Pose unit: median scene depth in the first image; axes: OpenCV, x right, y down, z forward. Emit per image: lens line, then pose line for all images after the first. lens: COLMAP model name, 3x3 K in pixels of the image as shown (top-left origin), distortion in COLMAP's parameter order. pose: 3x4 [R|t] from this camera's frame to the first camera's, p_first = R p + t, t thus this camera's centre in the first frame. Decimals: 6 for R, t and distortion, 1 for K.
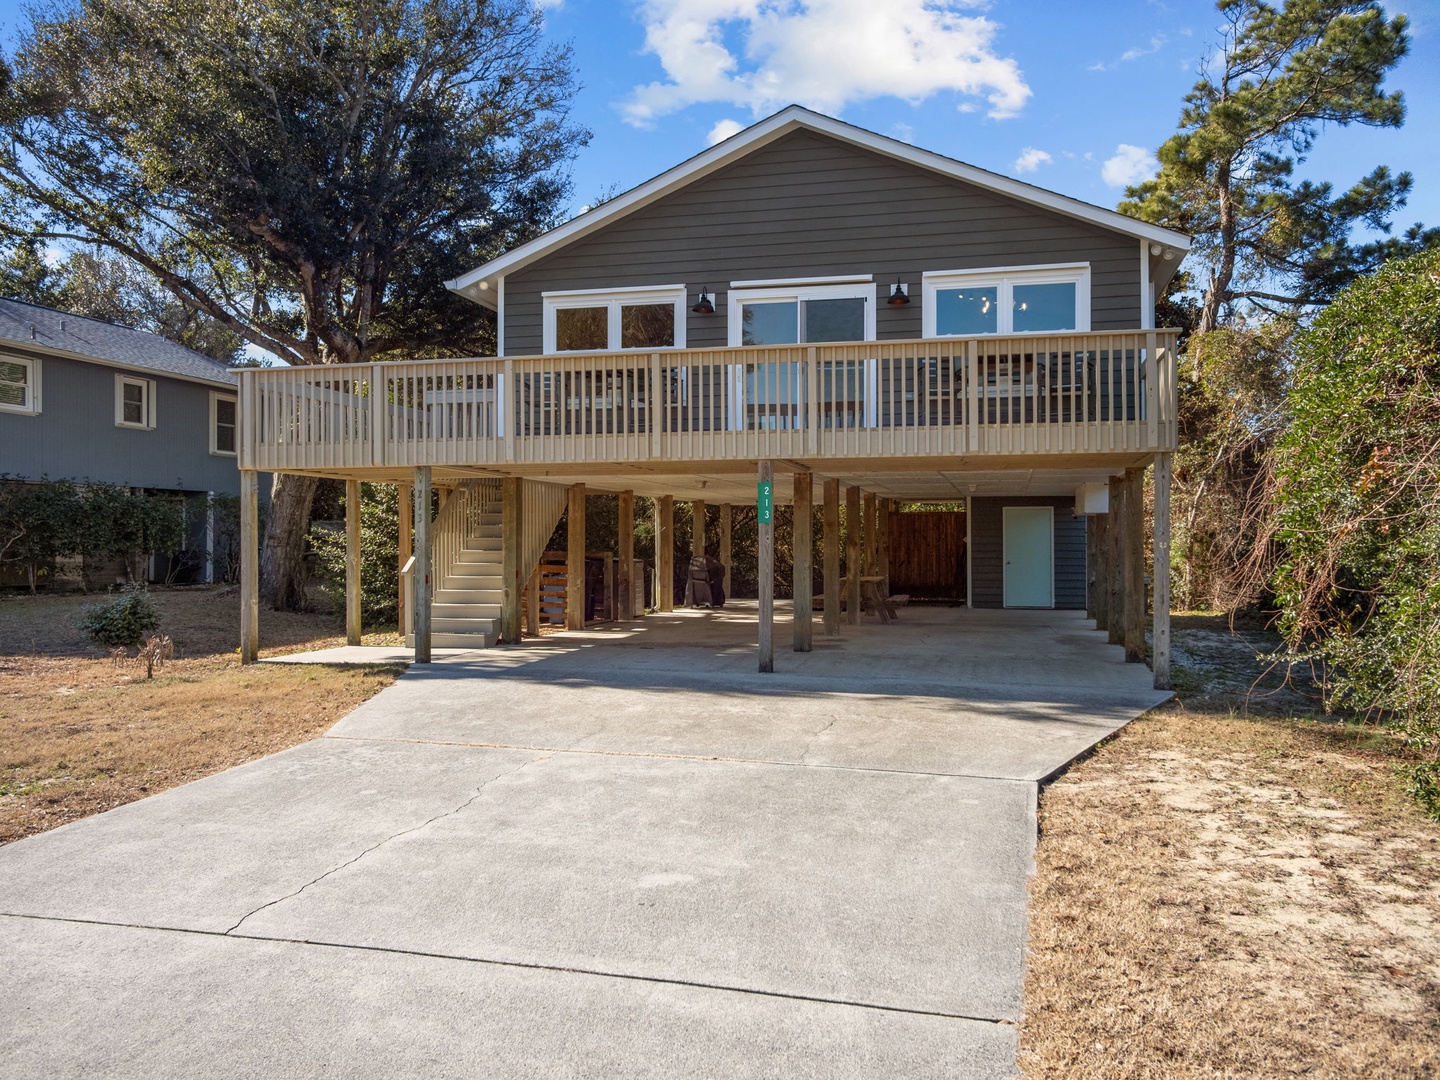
lens RADIAL K [[1161.3, 0, 720.0], [0, 1161.3, 540.0], [0, 0, 1]] dist [0.037173, -0.003754]
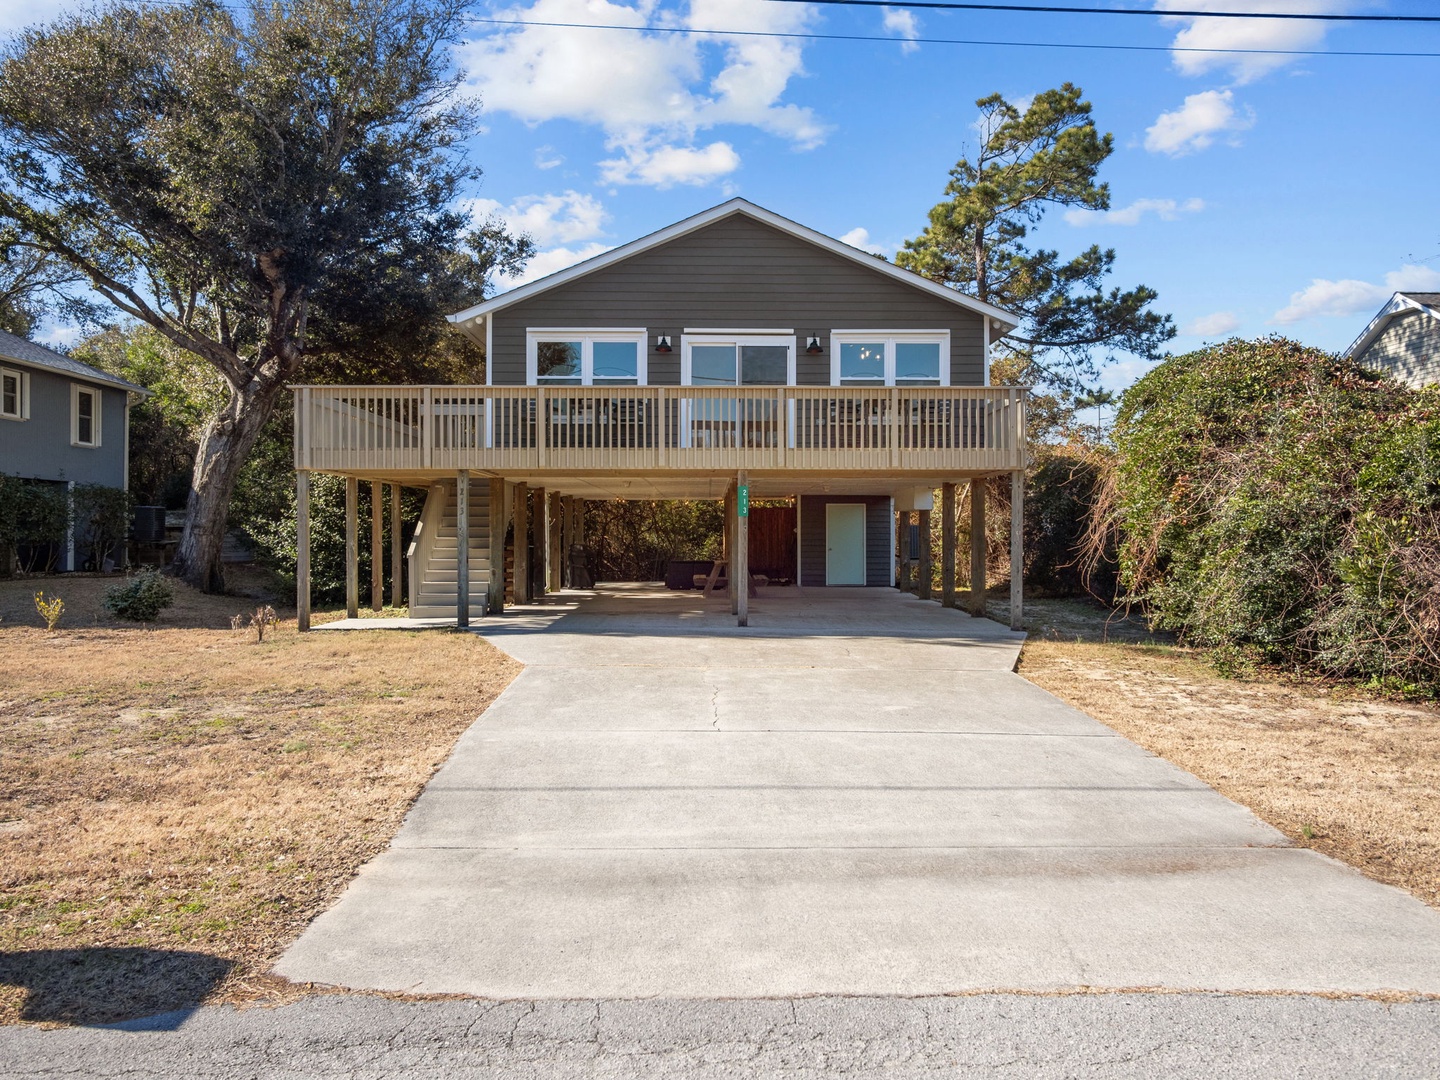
lens RADIAL K [[1161.3, 0, 720.0], [0, 1161.3, 540.0], [0, 0, 1]] dist [0.037173, -0.003754]
pose [[0.969754, 0.000464, 0.244084, -0.224450], [-0.002150, 0.999976, 0.006639, 0.002654], [-0.244075, -0.006963, 0.969731, -0.216620]]
